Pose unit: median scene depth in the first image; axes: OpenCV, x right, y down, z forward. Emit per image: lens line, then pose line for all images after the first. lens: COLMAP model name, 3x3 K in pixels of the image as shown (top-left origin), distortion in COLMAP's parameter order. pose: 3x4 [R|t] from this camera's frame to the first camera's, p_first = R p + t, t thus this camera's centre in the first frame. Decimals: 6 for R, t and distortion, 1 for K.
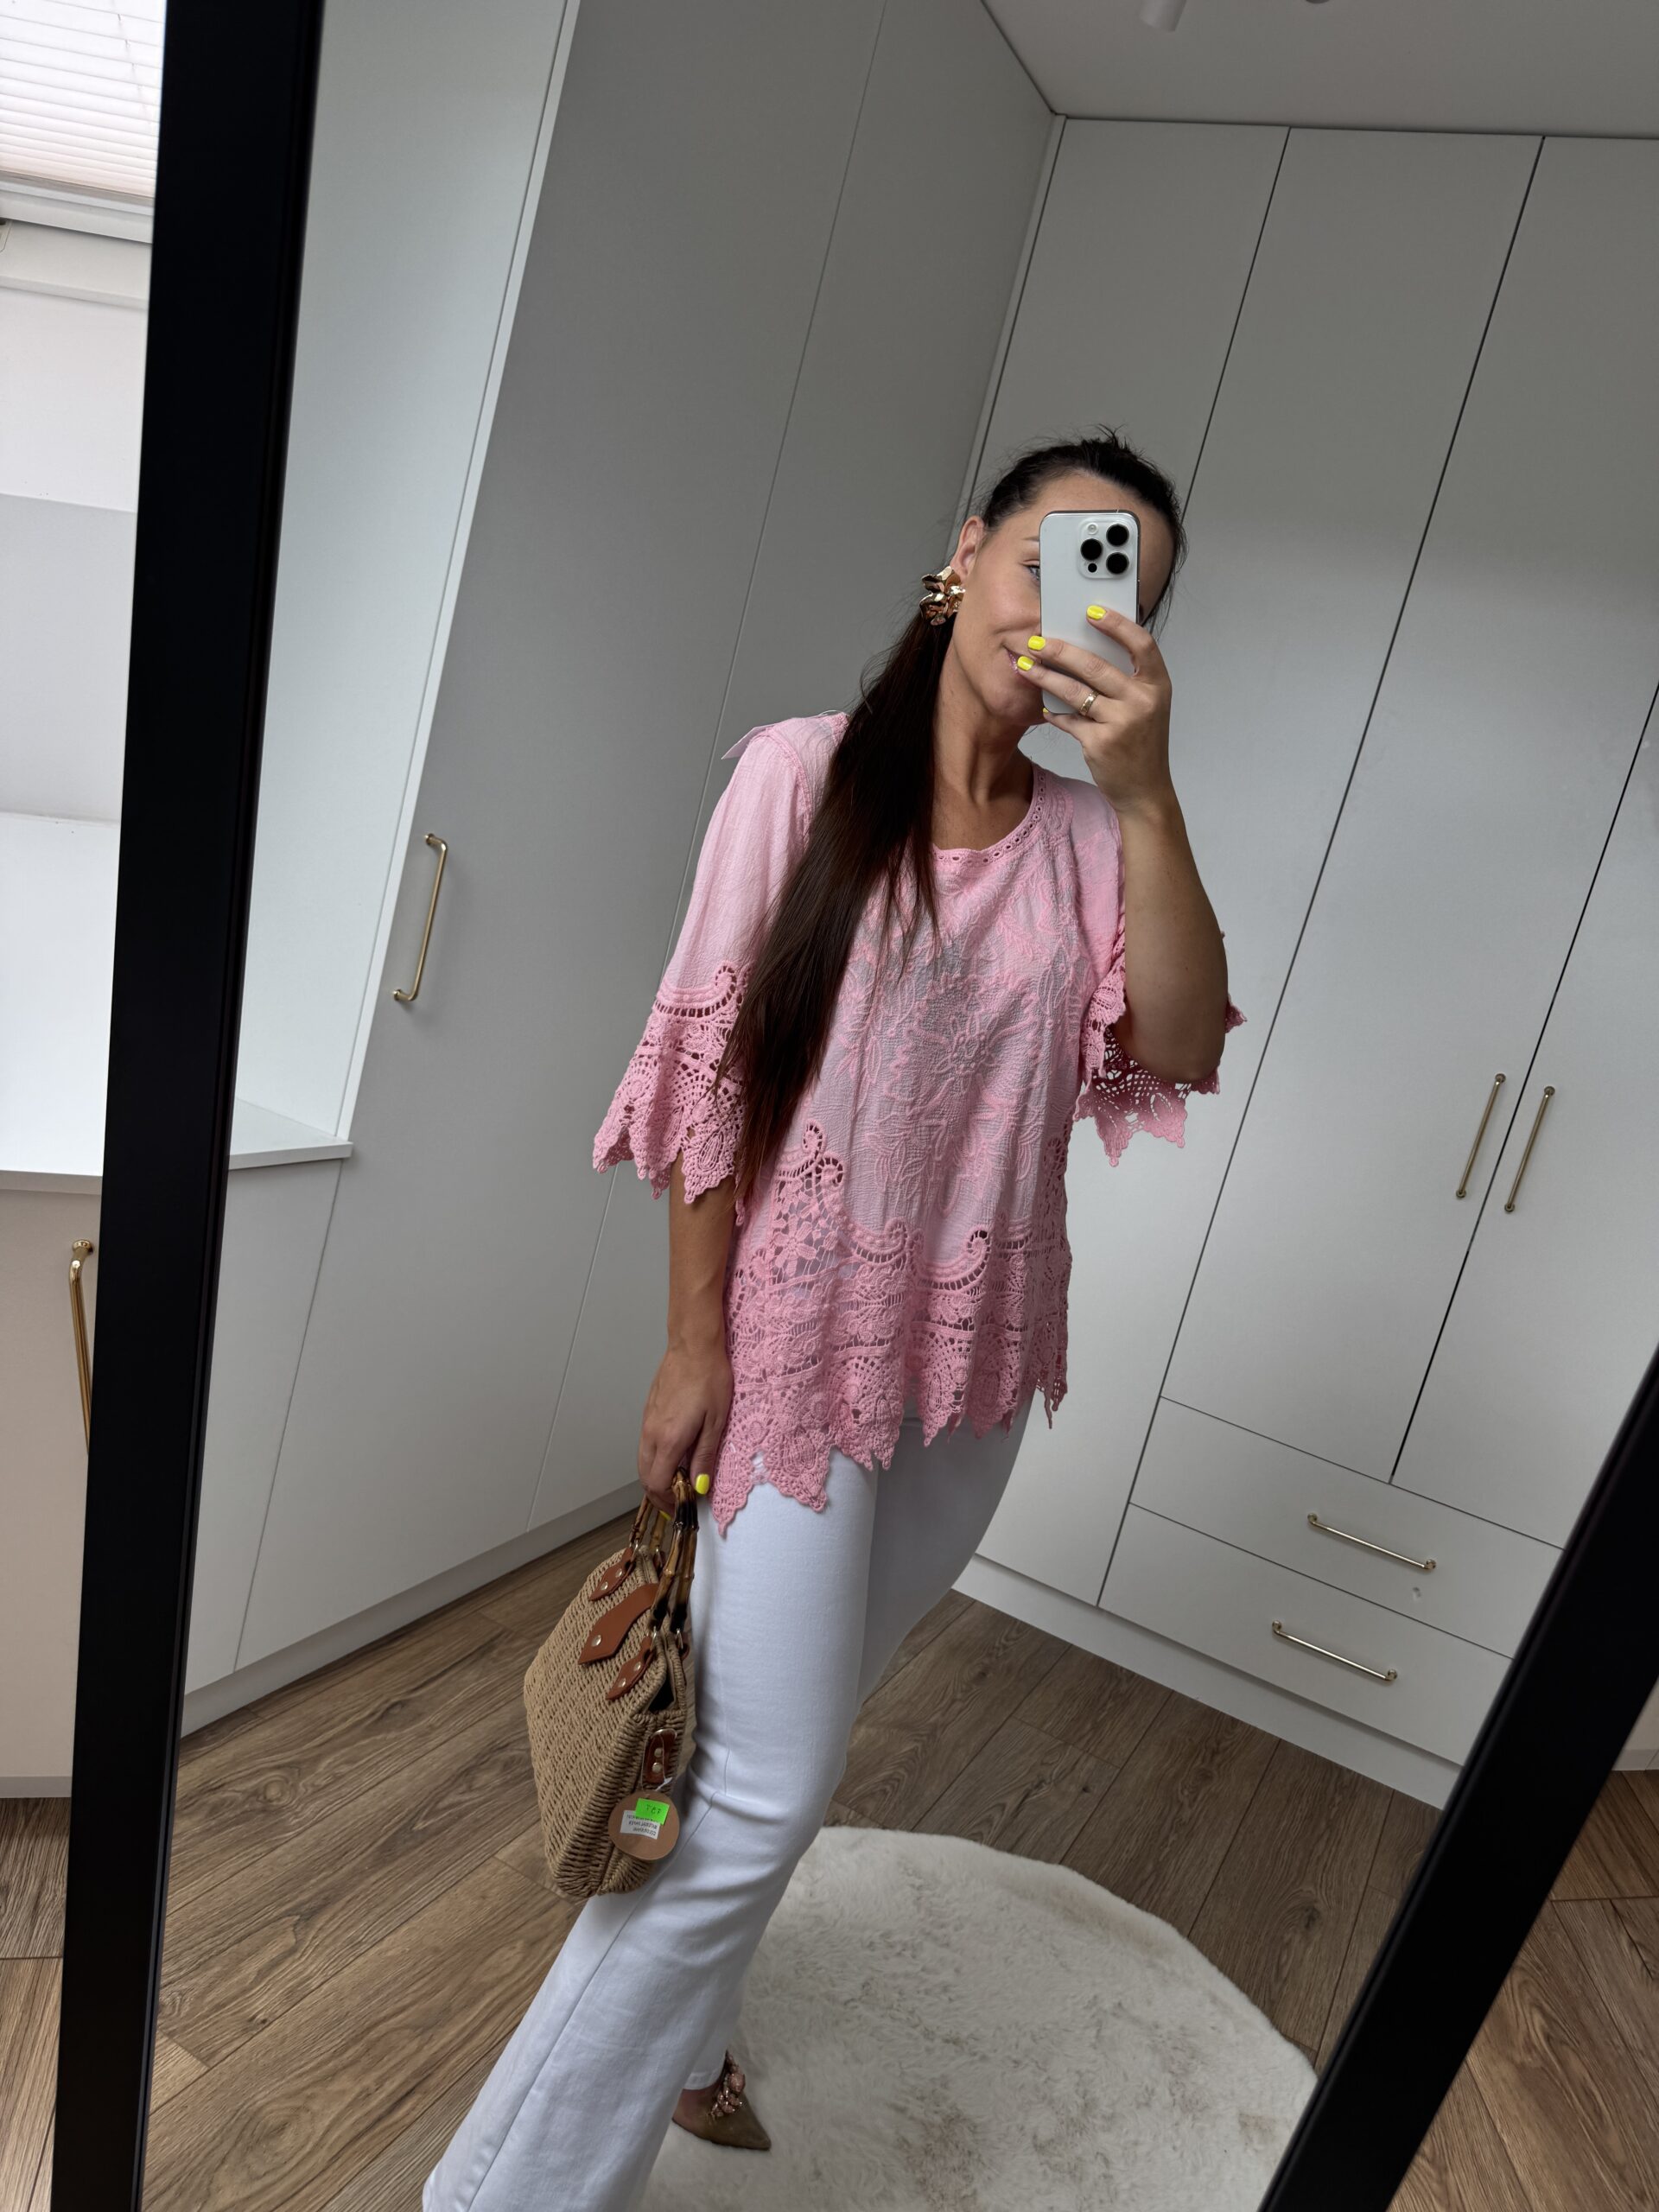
lens RADIAL K [[1659.6, 0, 821.6], [0, 1659.6, 1107.6], [0, 0, 1]] dist [0.012553, -0.018423]
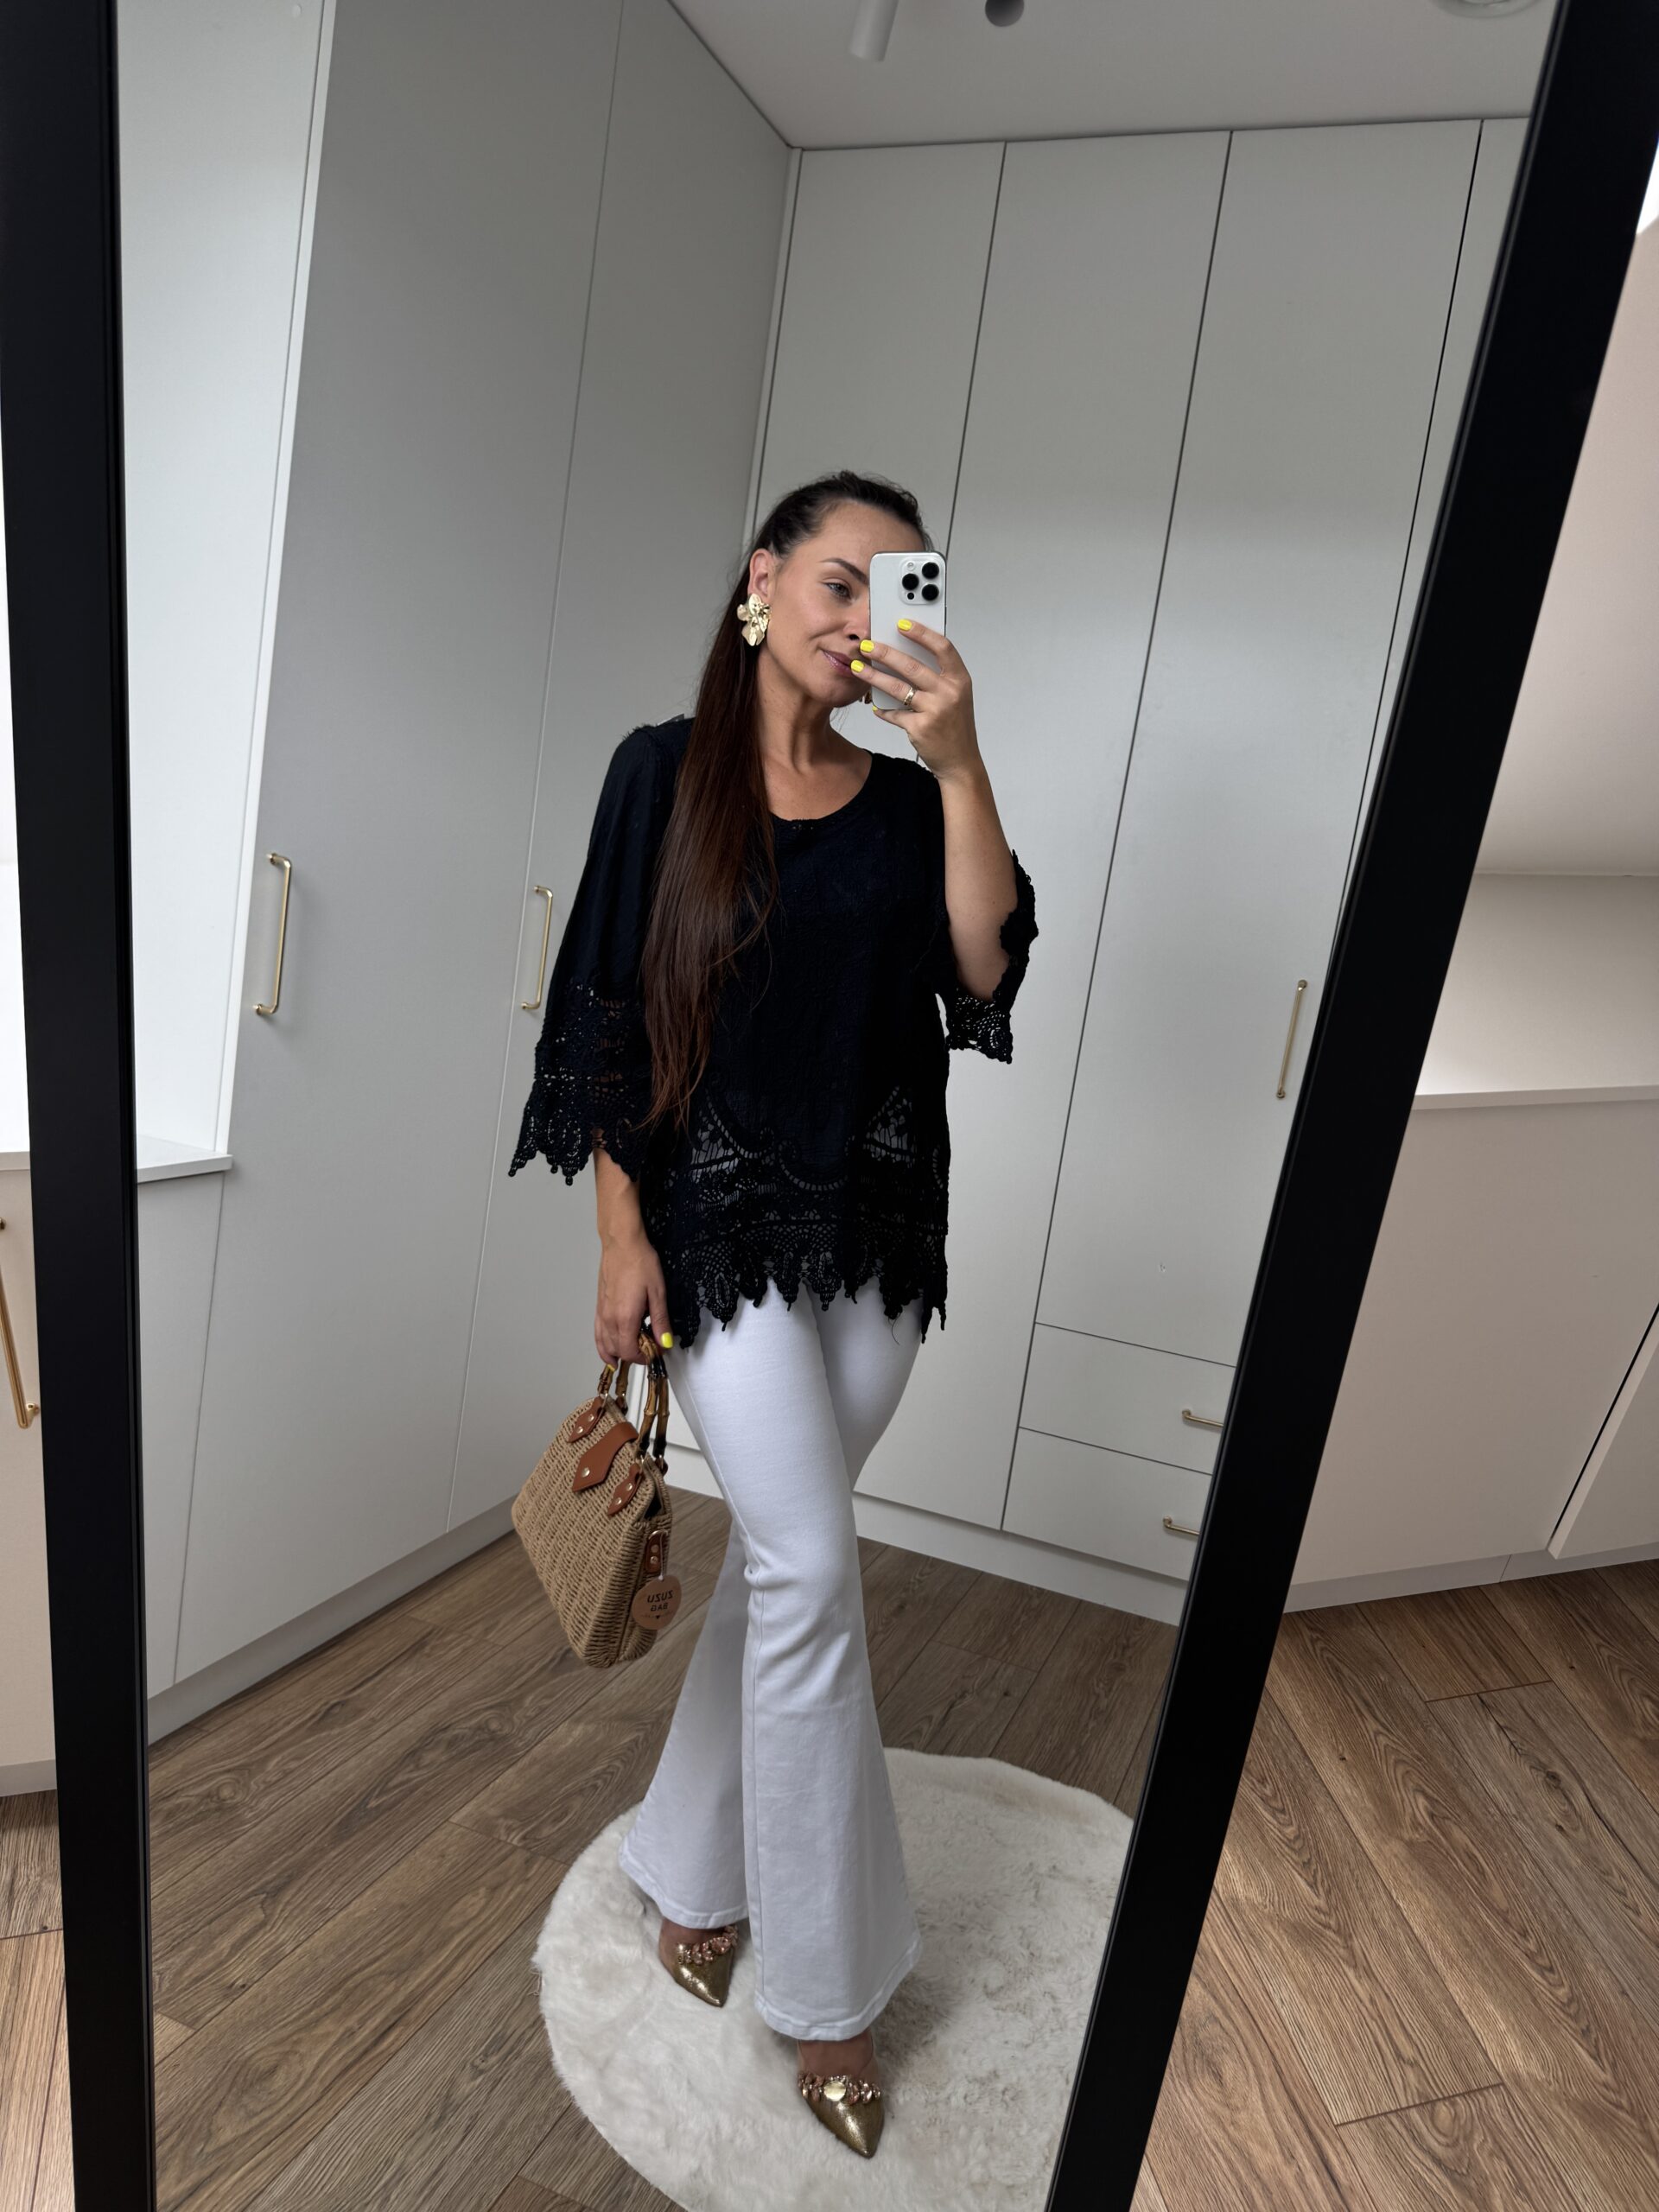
lens RADIAL K [[1659.6, 0, 823.4], [0, 1659.6, 1106.0], [0, 0, 1]] dist [0.012553, -0.018423]
pose [[0.989955, -0.119320, 0.075841, 0.009258], [0.121349, 0.992350, -0.022706, 0.057101], [-0.072552, 0.031681, 0.996861, -0.066719]]
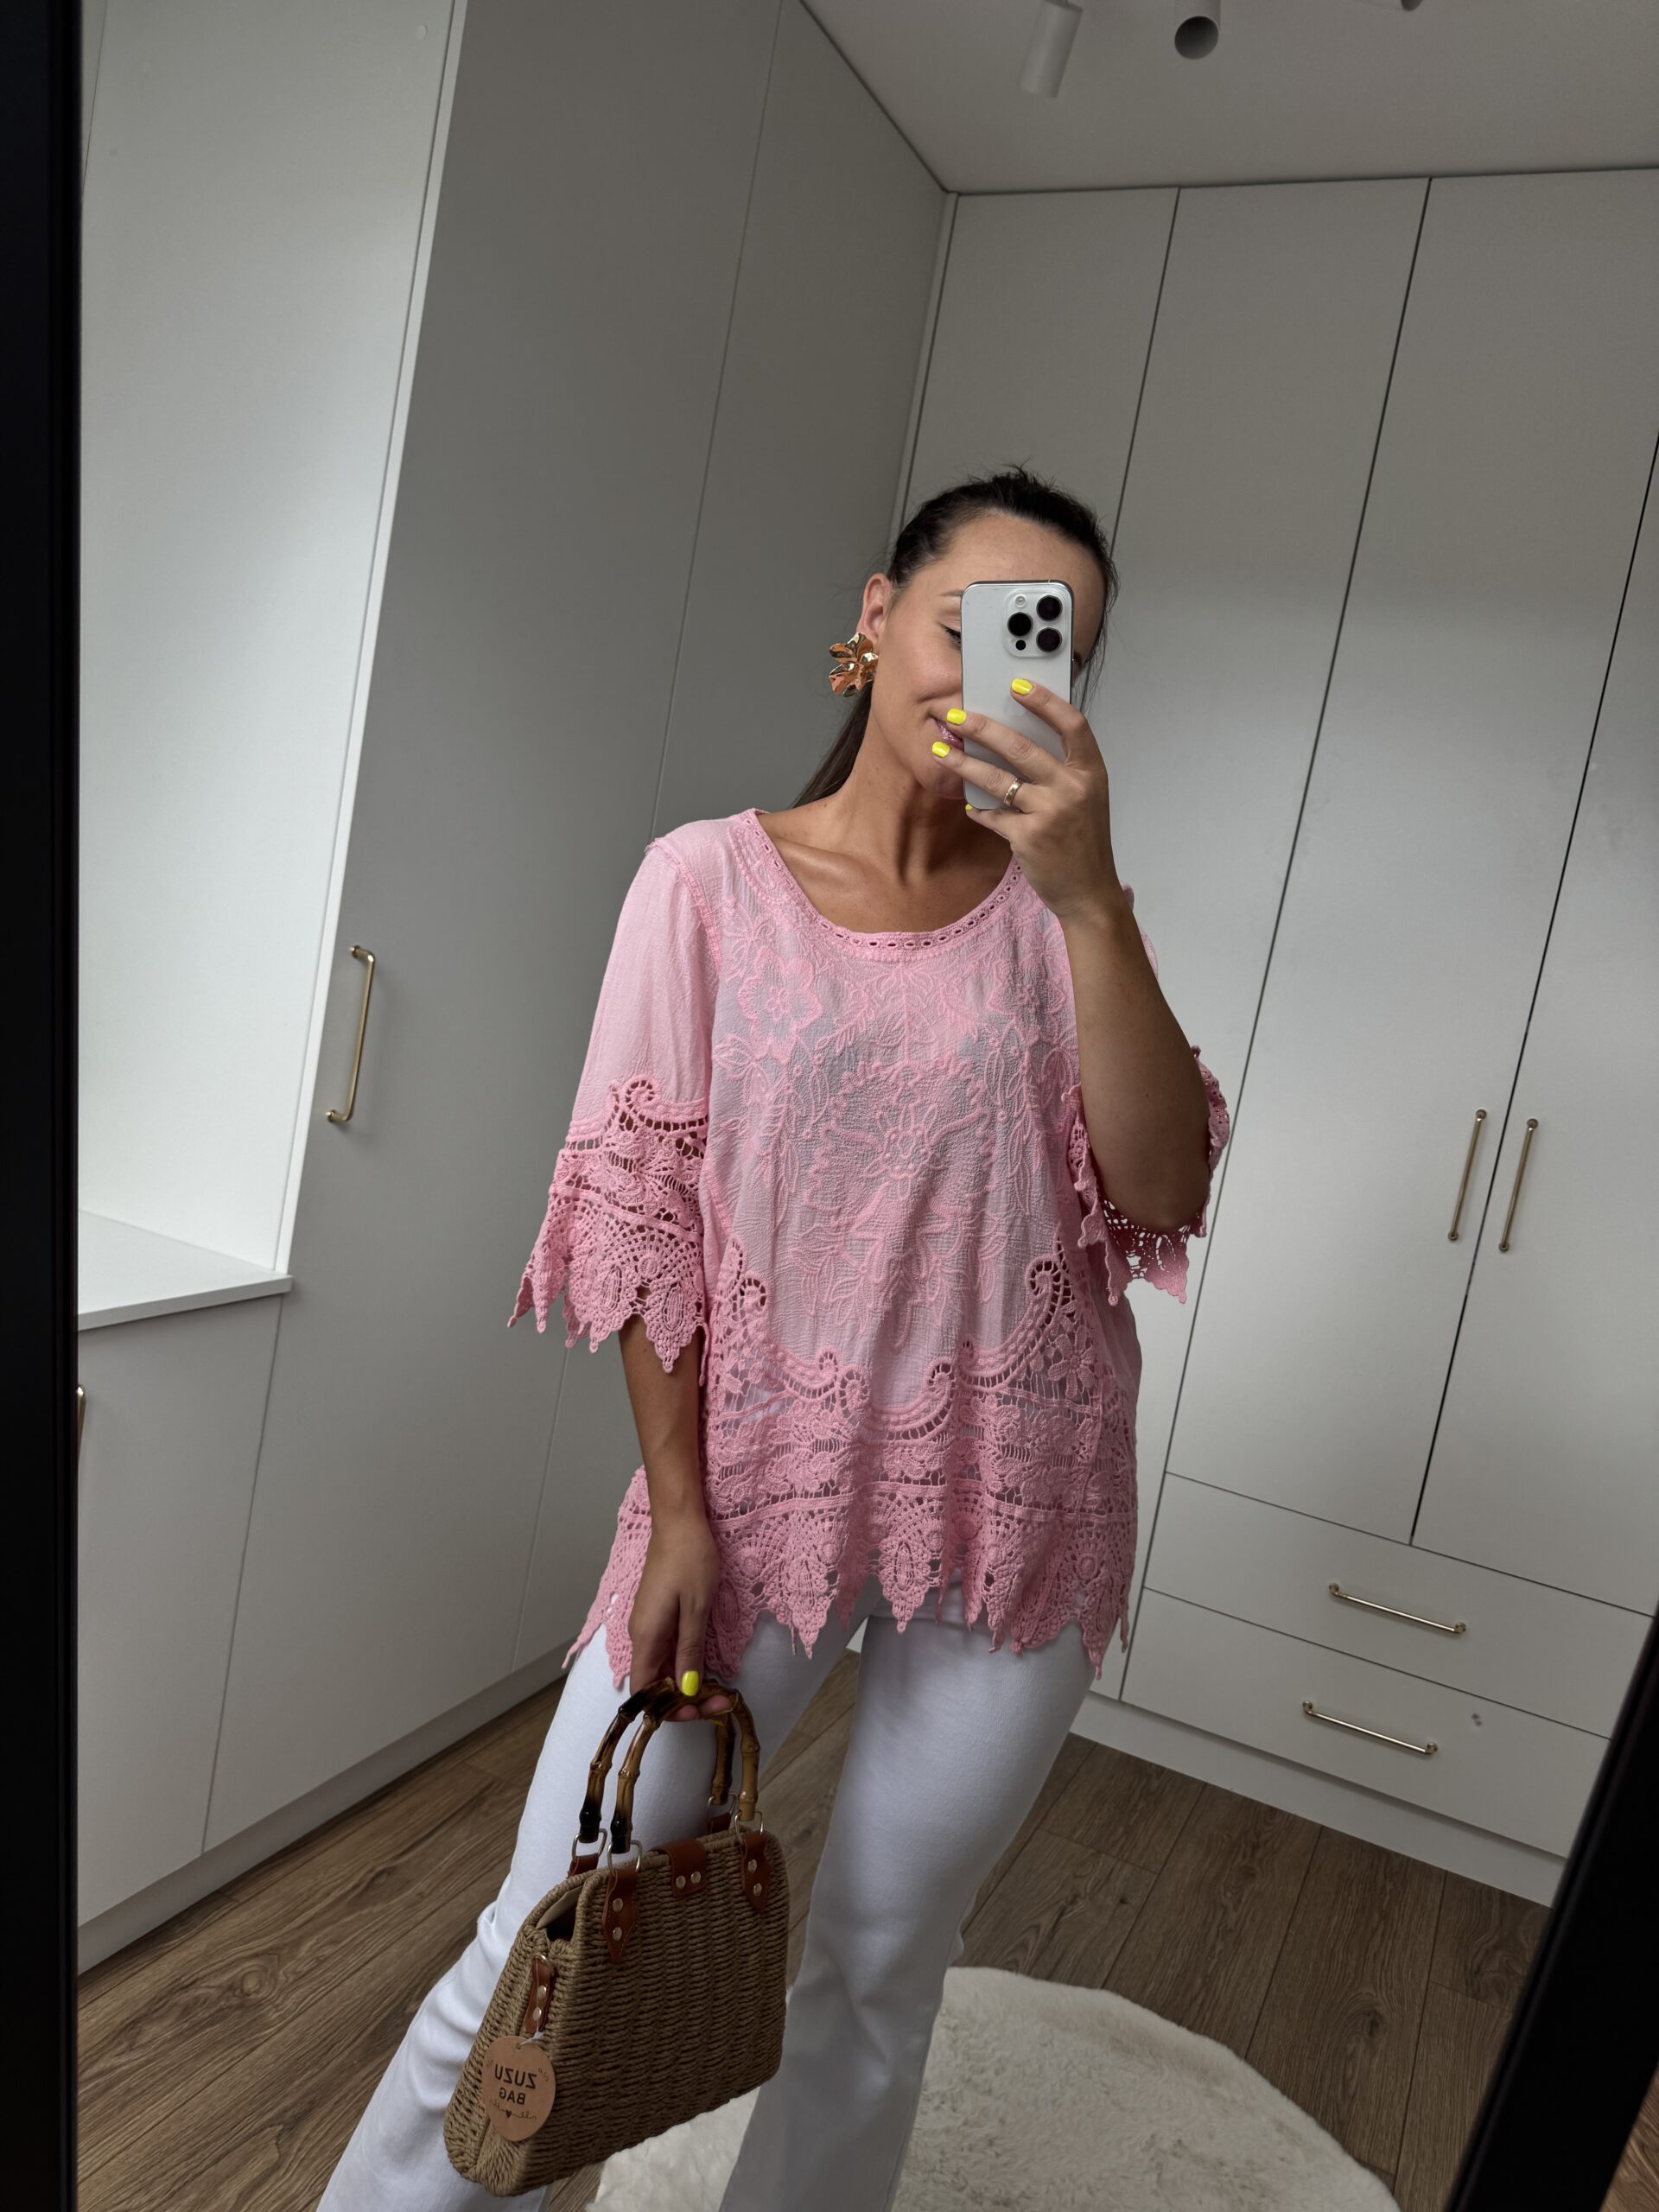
lens RADIAL K [[1659.6, 0, 824.6], [0, 1659.6, 1096.5], [0, 0, 1]] dist [0.012553, -0.018423]
pose [[0.996922, -0.075656, 0.020538, 0.006735], [0.076731, 0.995370, -0.057893, -0.001735], [-0.016063, 0.059291, 0.998112, 0.042553]]
